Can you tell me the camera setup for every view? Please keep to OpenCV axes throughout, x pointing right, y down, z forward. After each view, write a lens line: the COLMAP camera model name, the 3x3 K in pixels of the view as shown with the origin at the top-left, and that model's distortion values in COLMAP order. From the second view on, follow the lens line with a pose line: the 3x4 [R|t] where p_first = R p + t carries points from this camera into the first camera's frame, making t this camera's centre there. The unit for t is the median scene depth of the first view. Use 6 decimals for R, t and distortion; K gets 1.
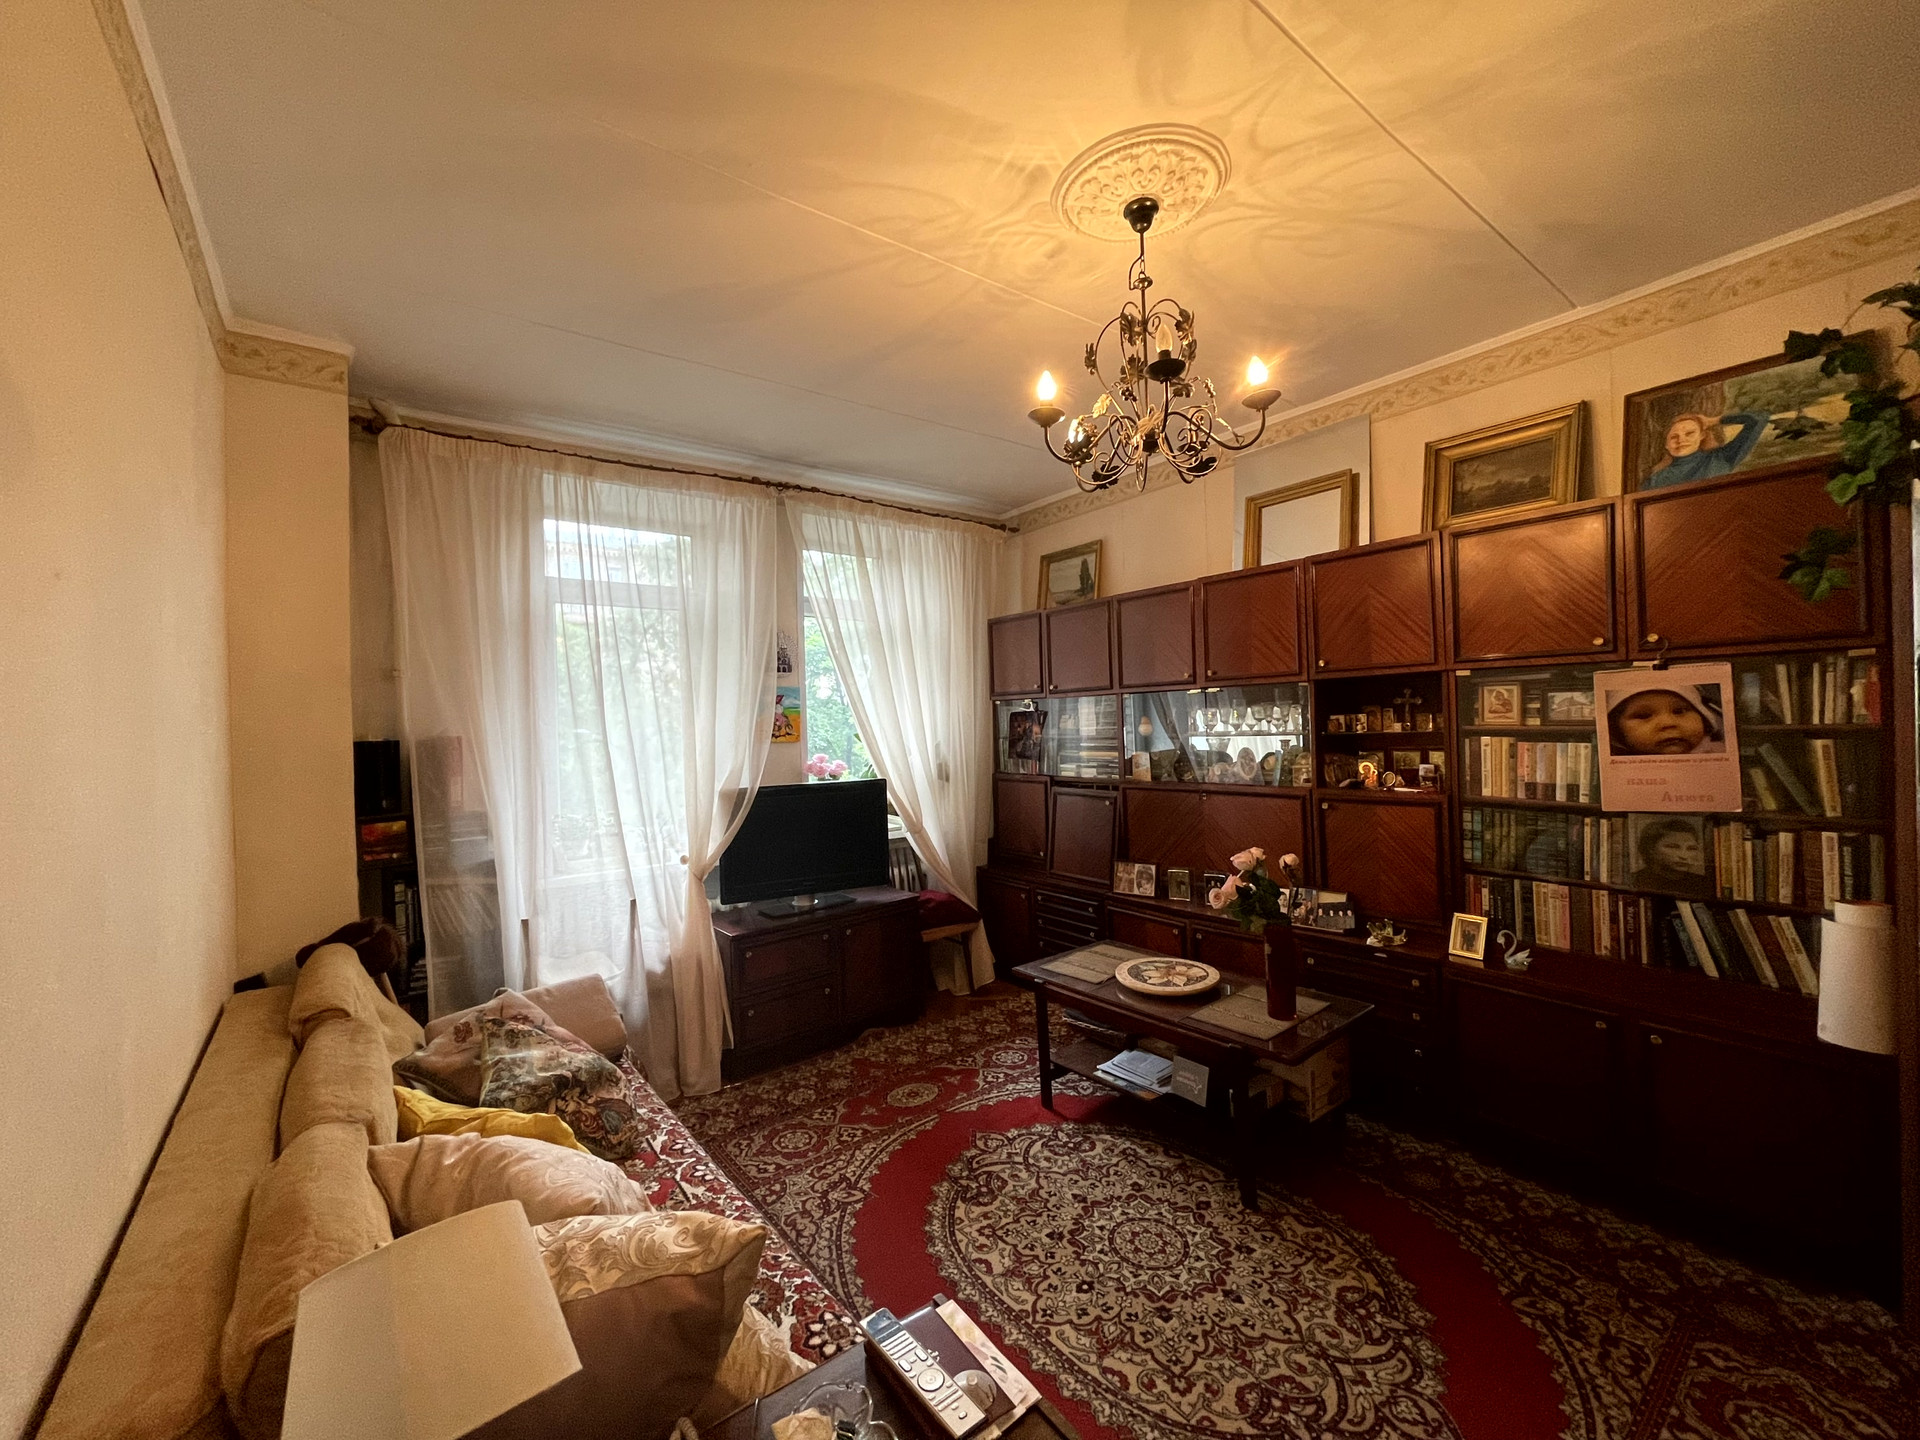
lens RADIAL K [[773.4, 0, 956.7], [0, 773.4, 717.8], [0, 0, 1]] dist [-0.013050, 0.004519]
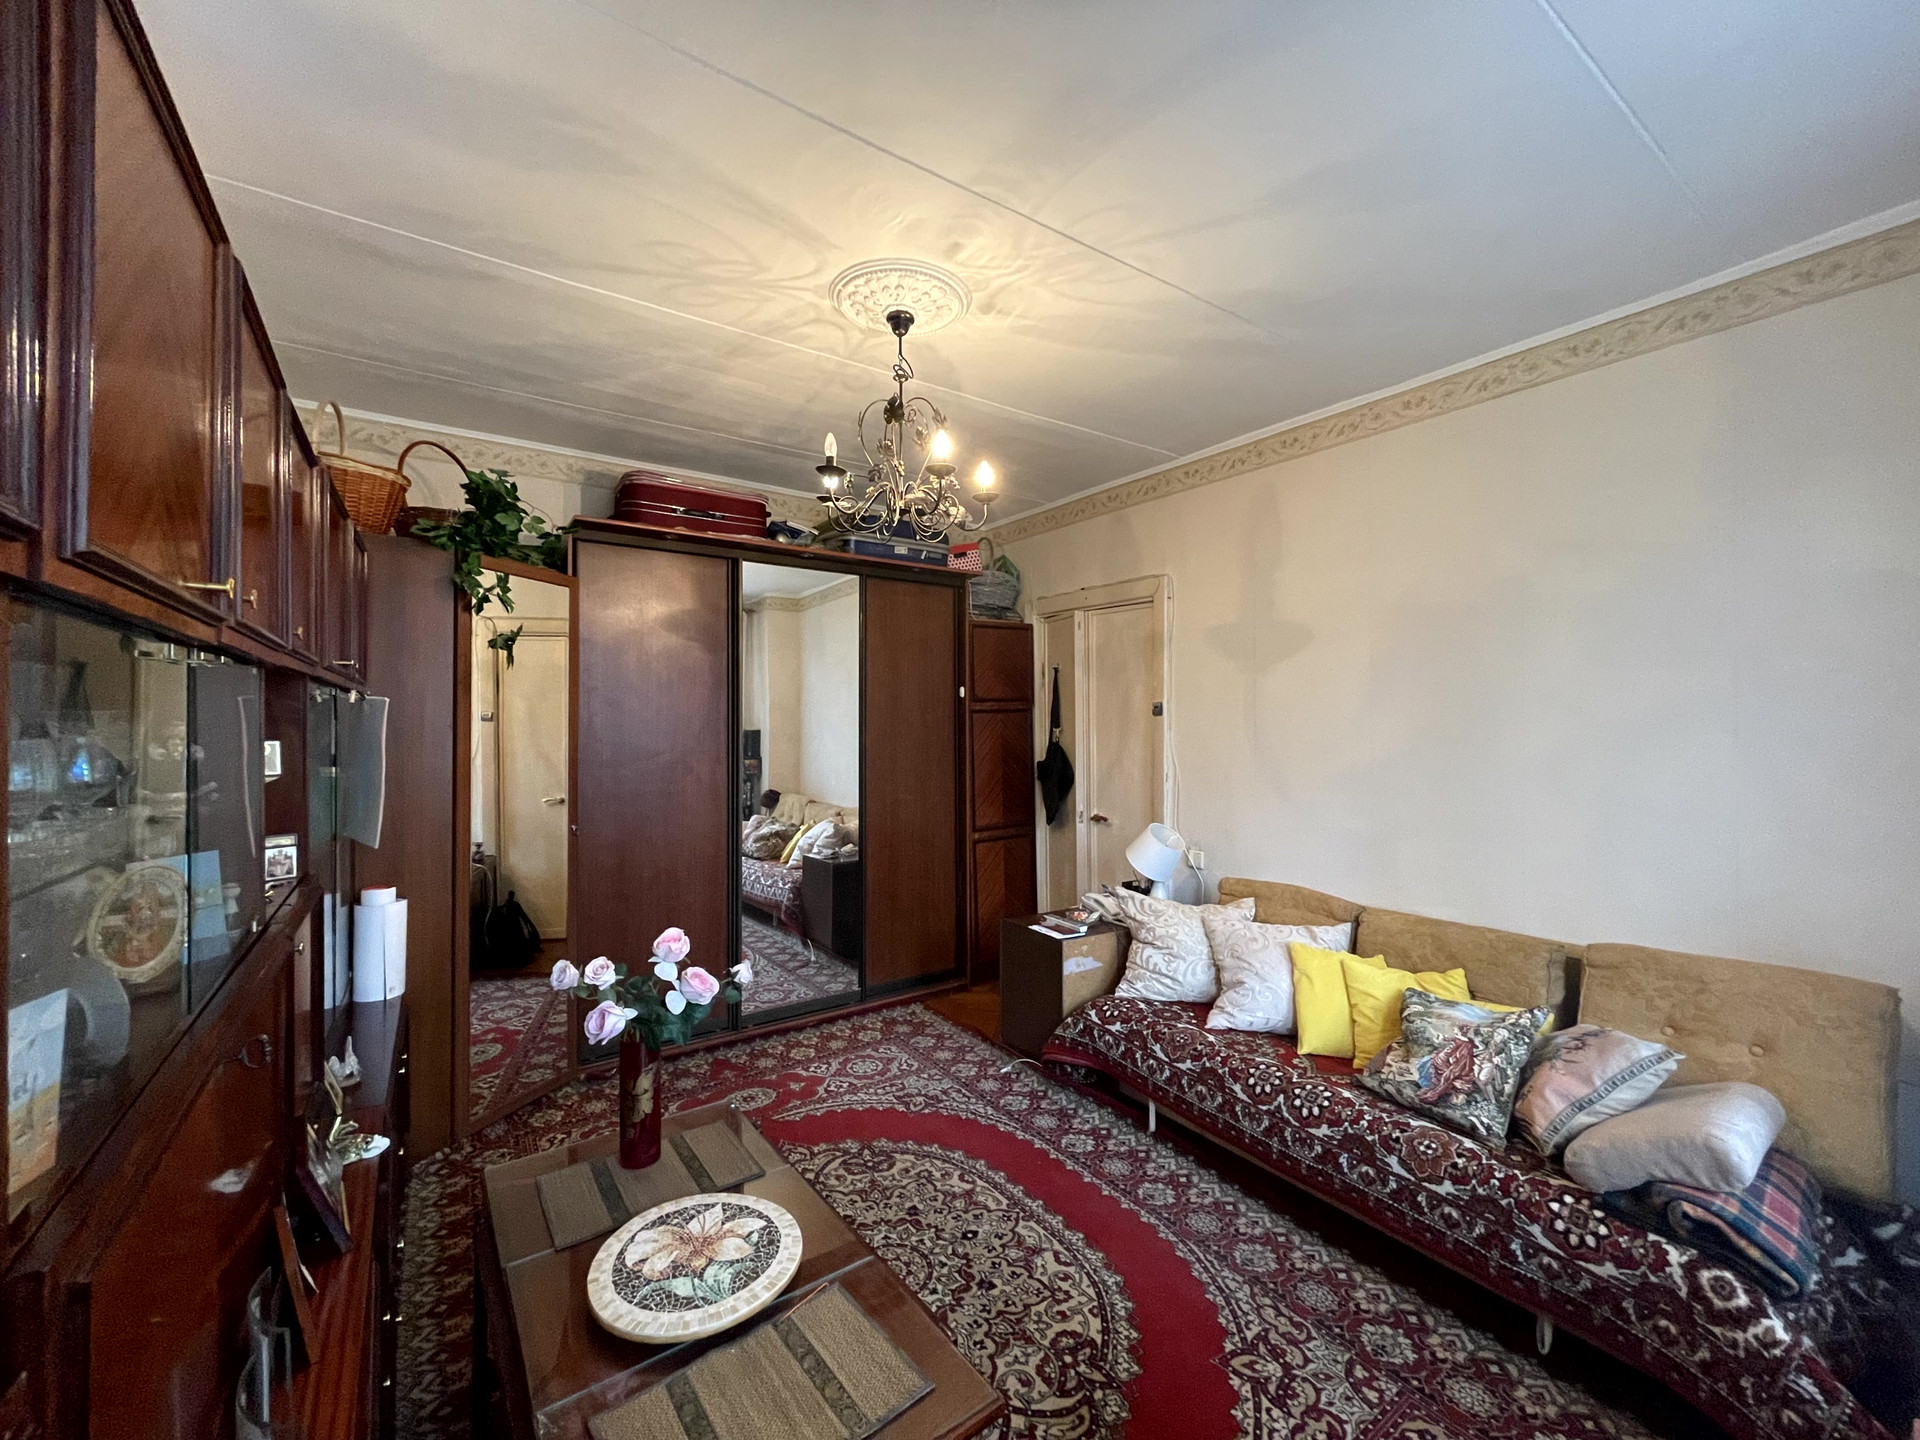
lens RADIAL K [[773.4, 0, 956.7], [0, 773.4, 717.8], [0, 0, 1]] dist [-0.013050, 0.004519]
pose [[-0.997906, 0.033919, 0.055071, 0.090909], [0.033364, 0.999383, -0.010969, -0.003028], [-0.055409, -0.009109, -0.998422, 1.961772]]
